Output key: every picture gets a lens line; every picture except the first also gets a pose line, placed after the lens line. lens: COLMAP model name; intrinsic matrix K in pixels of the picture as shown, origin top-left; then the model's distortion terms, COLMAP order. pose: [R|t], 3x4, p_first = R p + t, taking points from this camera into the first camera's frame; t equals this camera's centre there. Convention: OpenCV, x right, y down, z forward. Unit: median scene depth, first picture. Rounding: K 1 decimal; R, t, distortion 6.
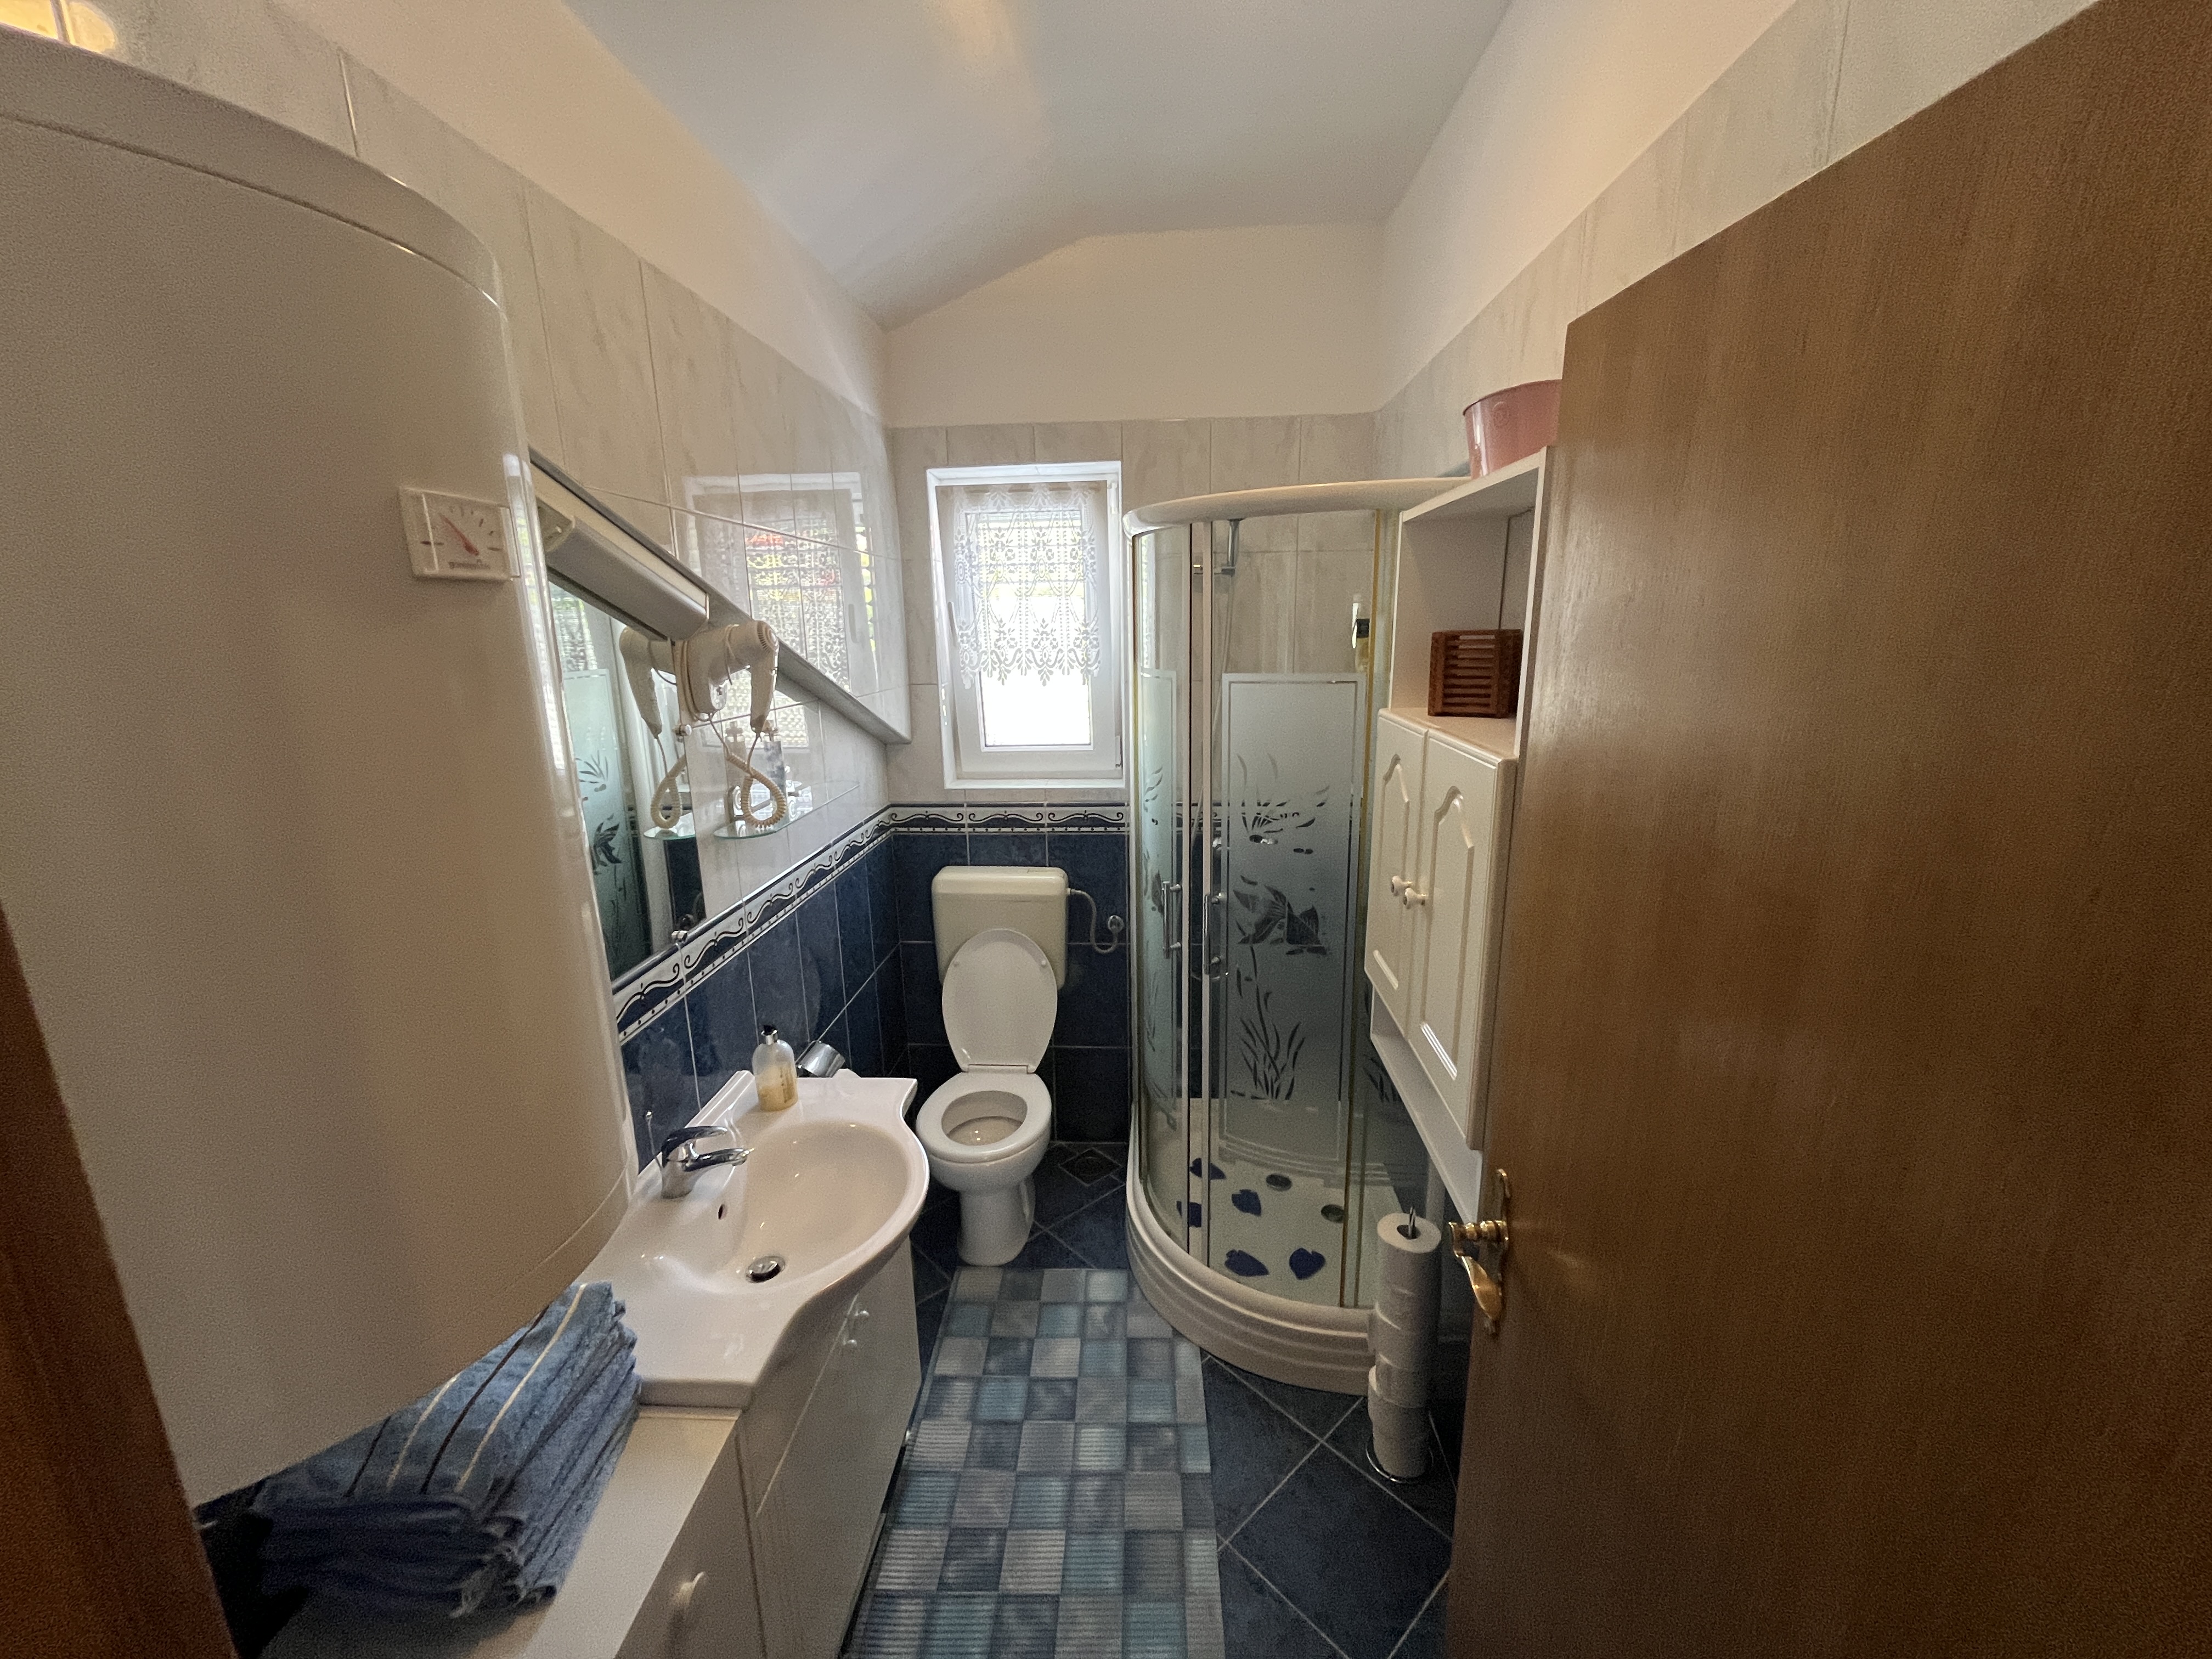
lens RADIAL K [[891.6, 0, 1101.8], [0, 891.6, 830.4], [0, 0, 1]] dist [-0.003044, 0.000029]
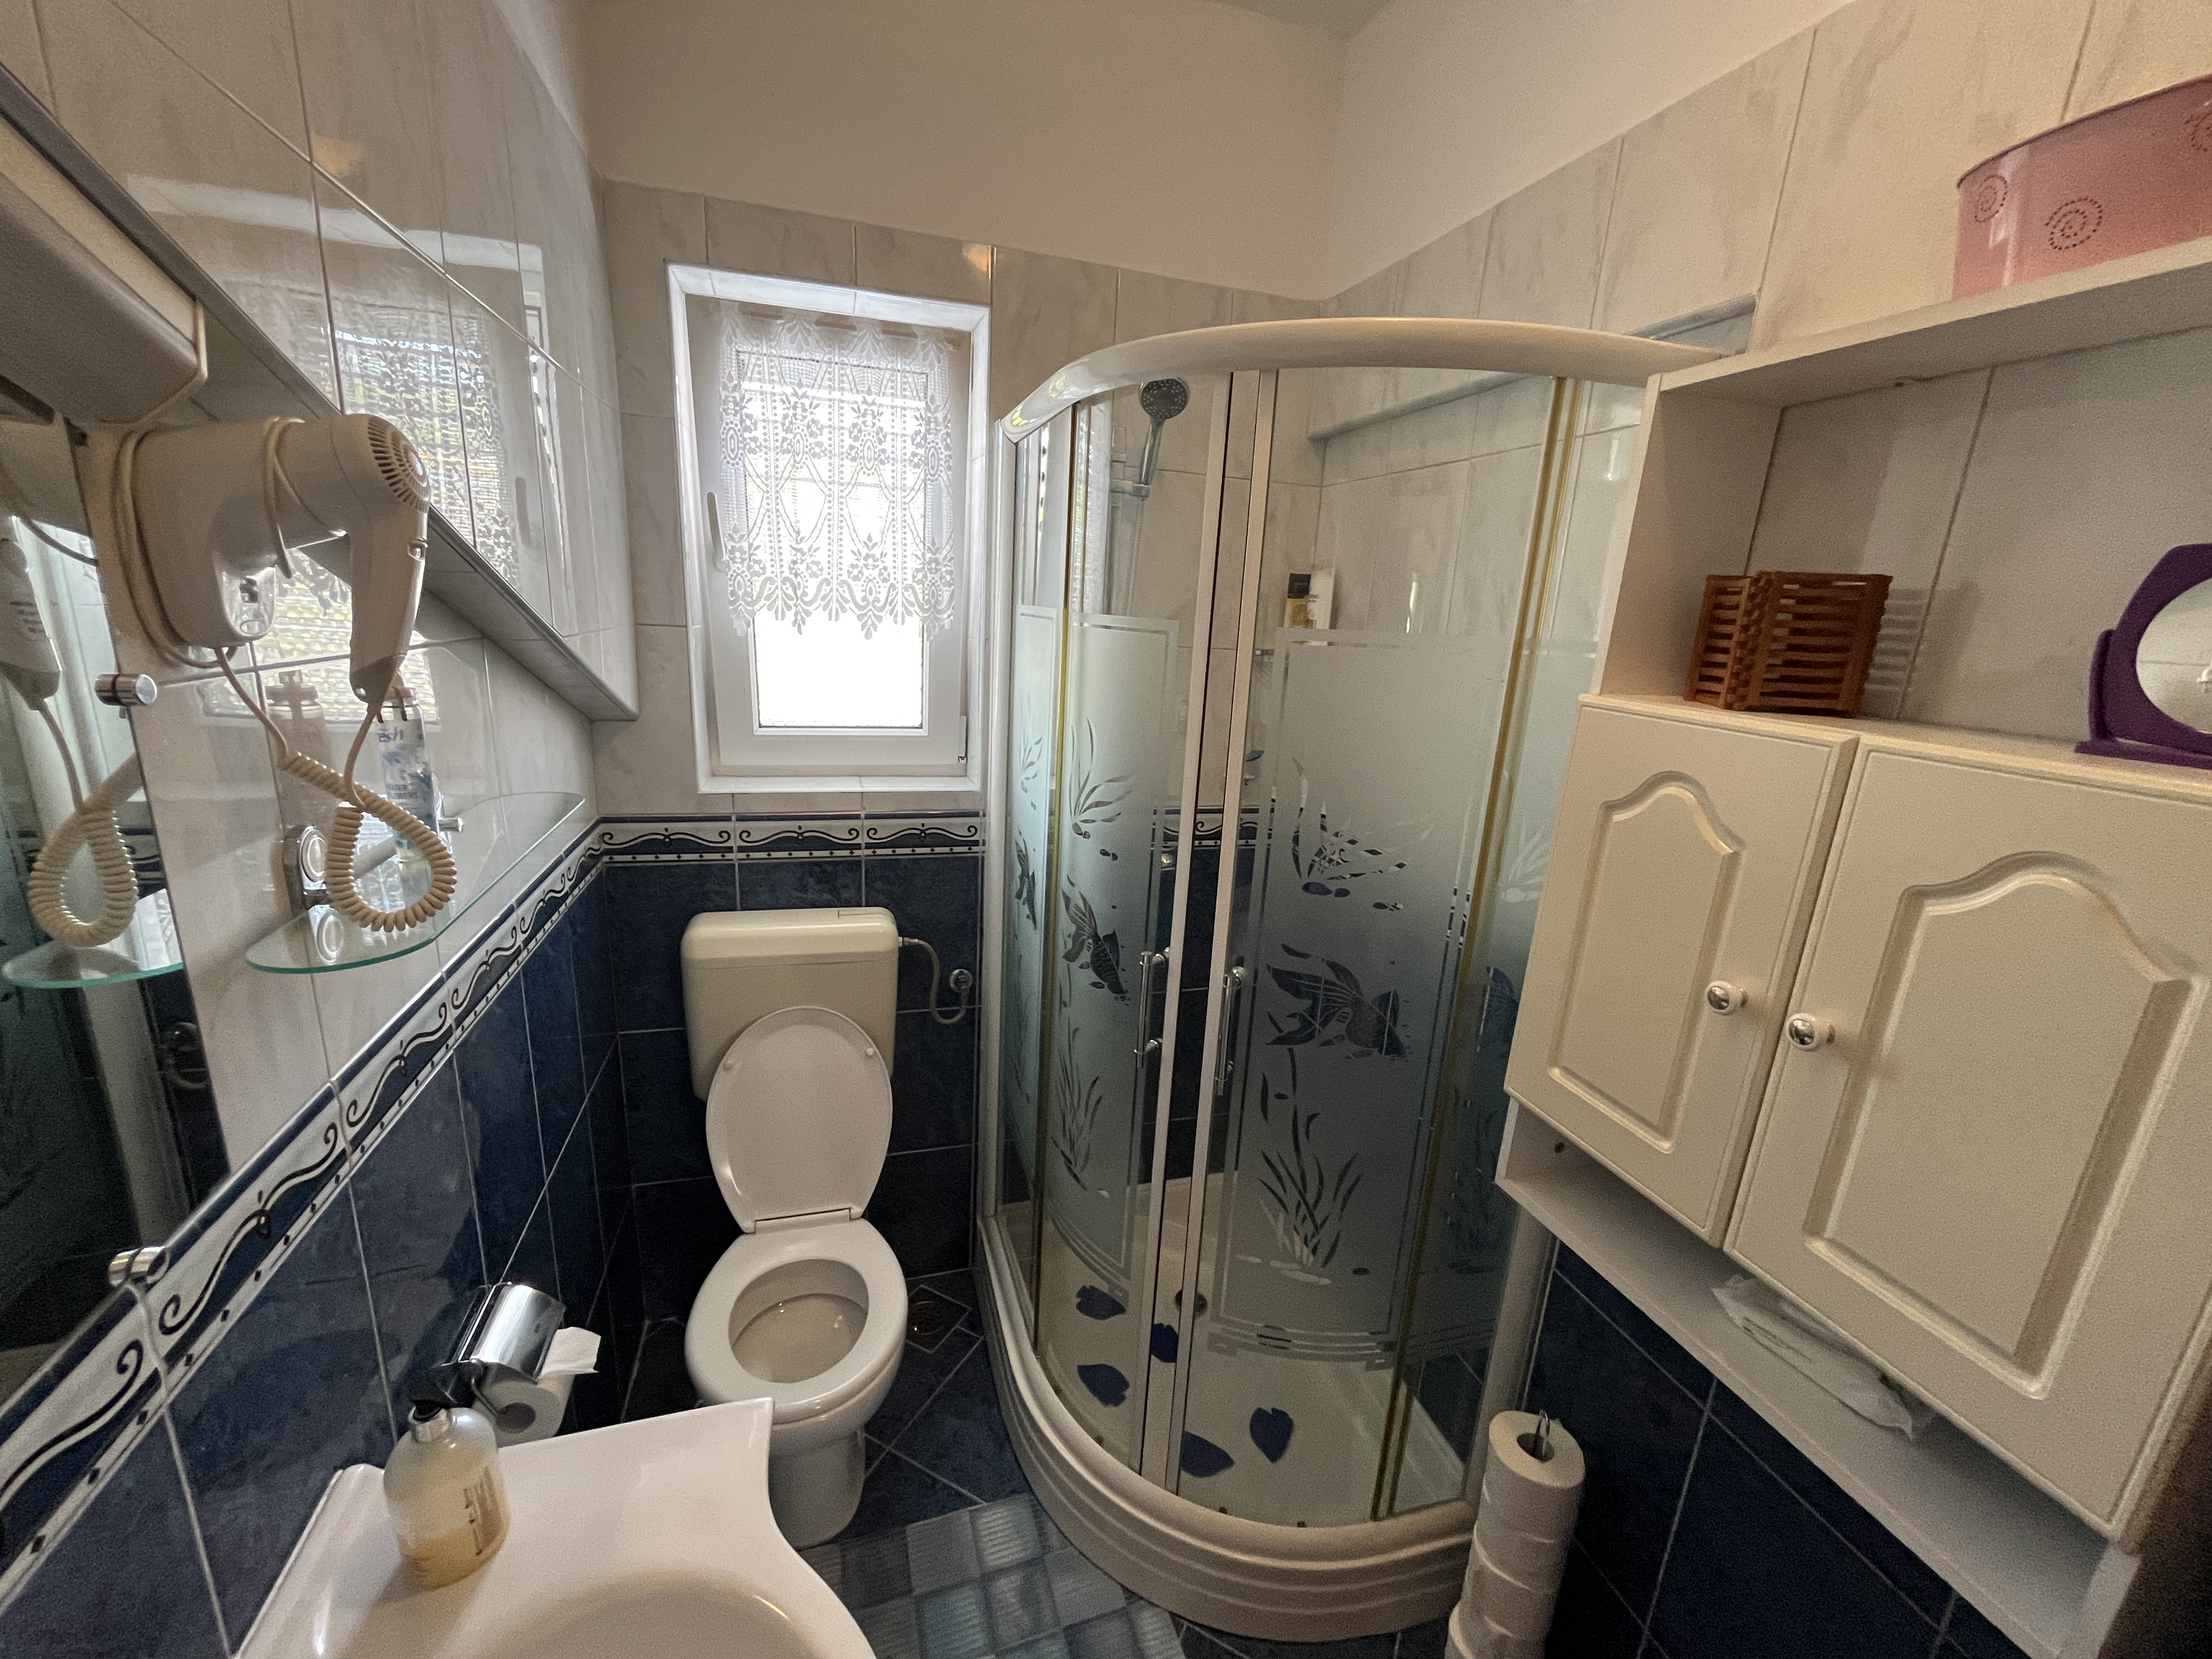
lens RADIAL K [[891.6, 0, 1101.8], [0, 891.6, 830.4], [0, 0, 1]] dist [-0.003044, 0.000029]
pose [[0.934736, -0.020164, 0.354771, -0.145216], [0.010420, 0.999515, 0.029355, -0.038984], [-0.355191, -0.023743, 0.934492, 0.329635]]
